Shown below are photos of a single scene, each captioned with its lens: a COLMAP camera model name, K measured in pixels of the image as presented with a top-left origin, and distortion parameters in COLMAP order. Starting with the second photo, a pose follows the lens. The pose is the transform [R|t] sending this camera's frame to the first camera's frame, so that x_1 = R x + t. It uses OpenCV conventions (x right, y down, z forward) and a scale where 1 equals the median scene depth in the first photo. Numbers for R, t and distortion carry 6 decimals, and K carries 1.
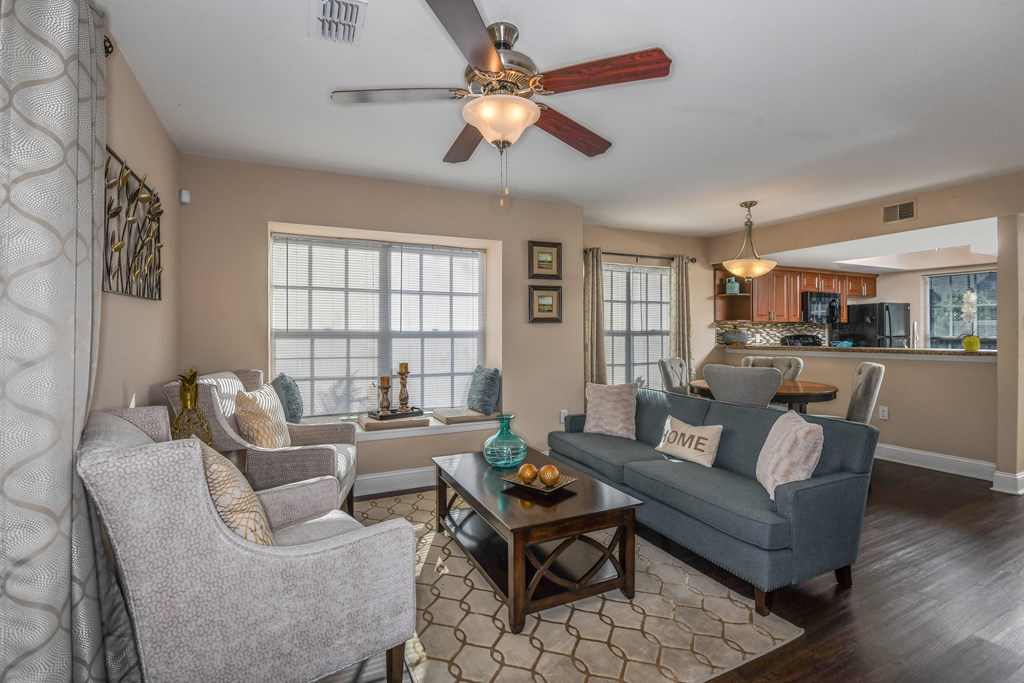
lens RADIAL K [[491.2, 0, 512.0], [0, 491.2, 341.5], [0, 0, 1]] dist [-0.045649, -0.000284]
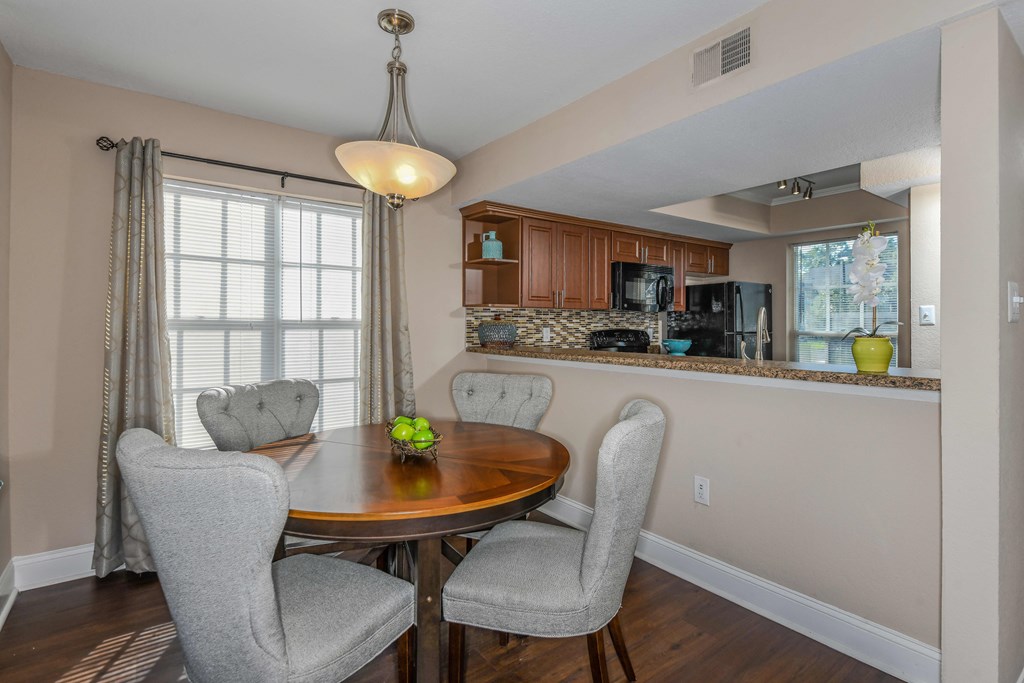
lens RADIAL K [[521.0, 0, 511.9], [0, 521.0, 327.6], [0, 0, 1]] dist [-0.019554, -0.000097]
pose [[0.978068, 0.004657, 0.208235, 0.322349], [-0.001719, 0.999896, -0.014286, -0.006068], [-0.208280, 0.013615, 0.977974, 0.351421]]
